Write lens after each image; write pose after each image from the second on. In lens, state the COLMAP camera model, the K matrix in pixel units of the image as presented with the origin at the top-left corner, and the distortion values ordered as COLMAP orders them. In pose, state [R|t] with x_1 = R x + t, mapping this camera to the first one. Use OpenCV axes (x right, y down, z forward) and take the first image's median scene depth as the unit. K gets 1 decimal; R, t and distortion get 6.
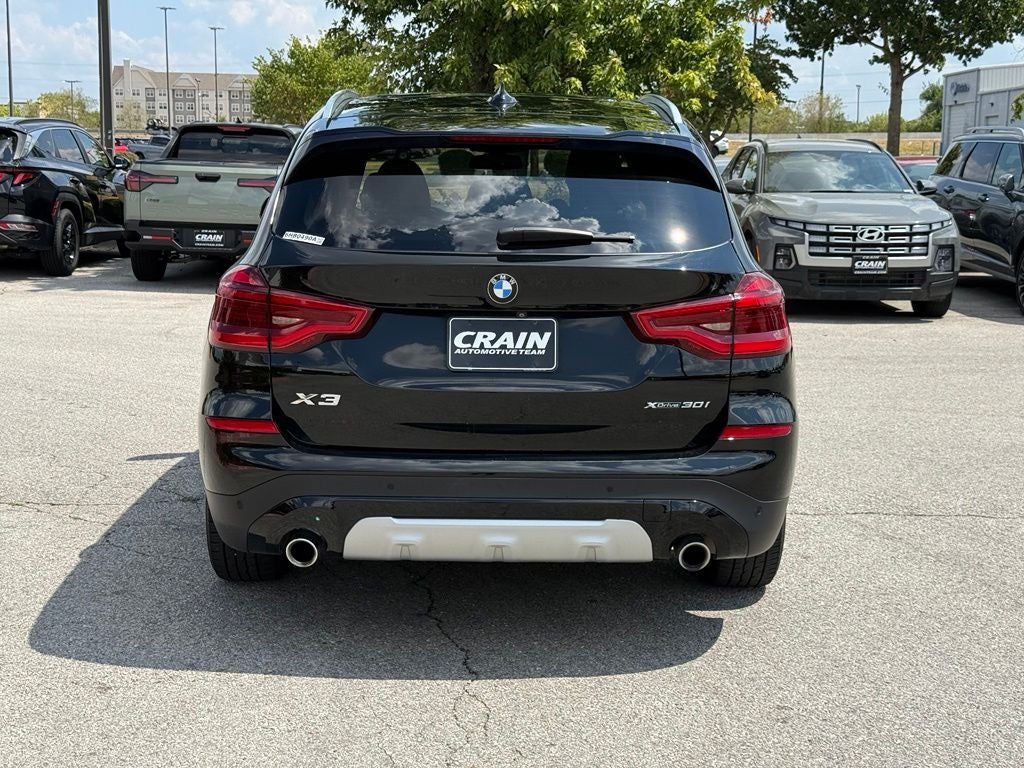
lens RADIAL K [[1424.6, 0, 512.0], [0, 1424.6, 384.0], [0, 0, 1]] dist [0.240855, -0.639910]
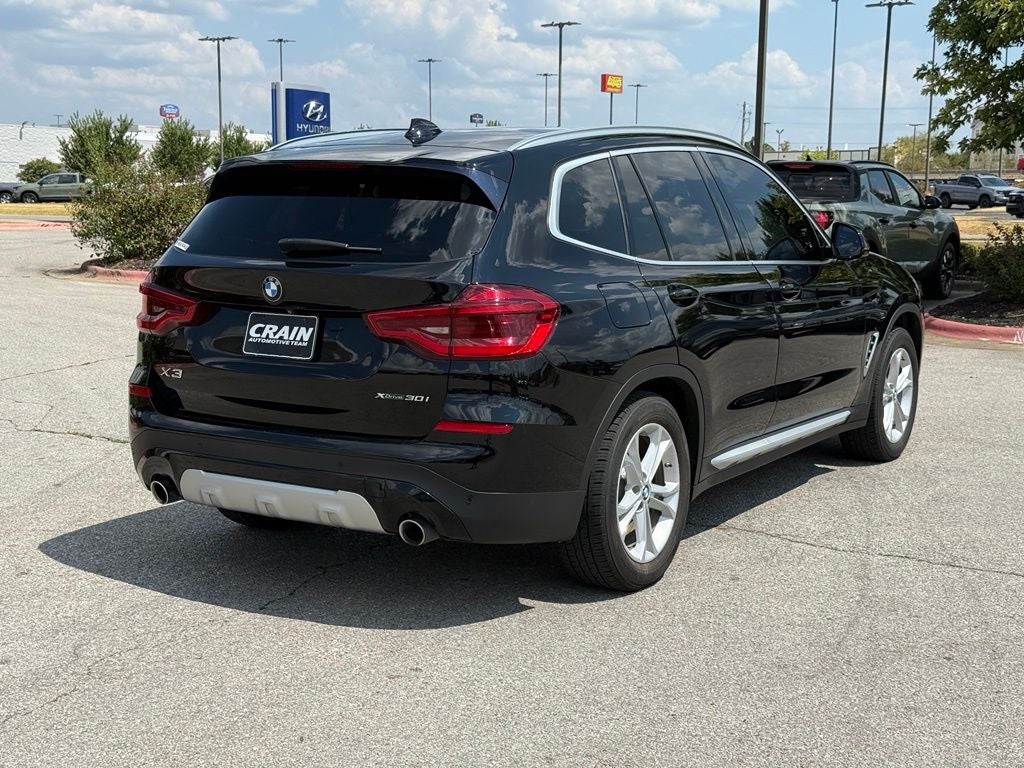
lens RADIAL K [[1424.6, 0, 512.0], [0, 1424.6, 384.0], [0, 0, 1]] dist [0.240855, -0.639910]
pose [[0.837791, 0.065508, -0.542047, 0.804664], [-0.080877, 0.996714, -0.004549, 0.002276], [0.539968, 0.047650, 0.840336, 0.092490]]
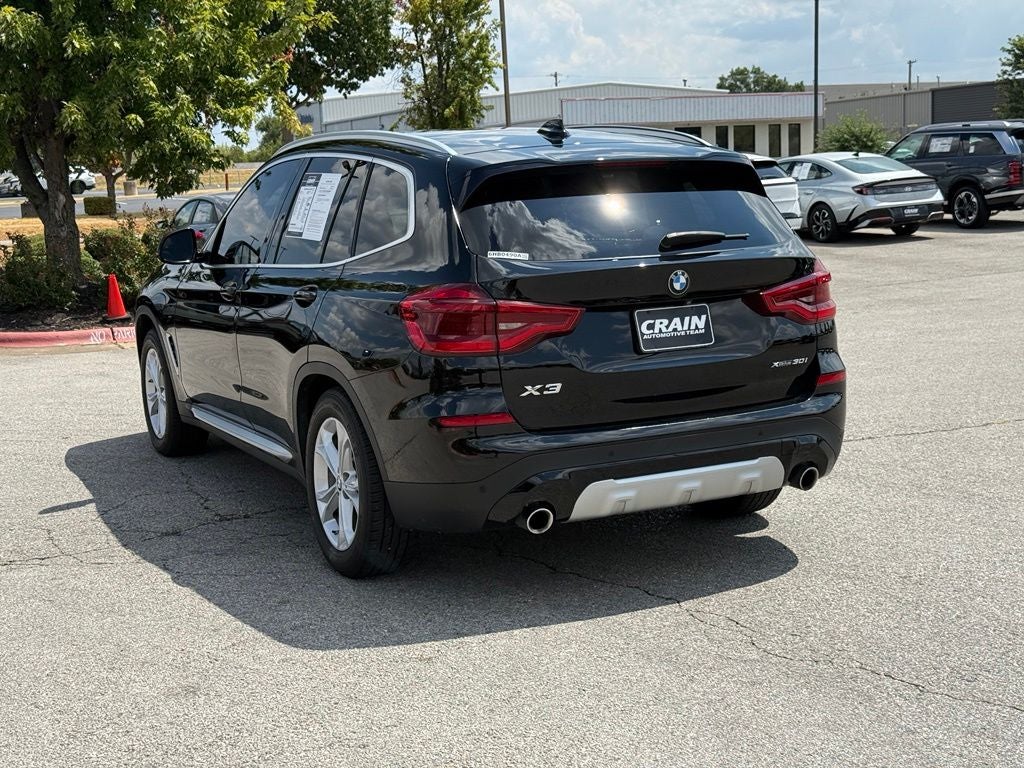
lens RADIAL K [[1424.6, 0, 512.0], [0, 1424.6, 384.0], [0, 0, 1]] dist [0.240855, -0.639910]
pose [[0.896759, -0.110852, 0.428411, -0.661699], [0.119938, 0.992764, 0.005824, -0.003660], [-0.425957, 0.046159, 0.903565, -0.055690]]
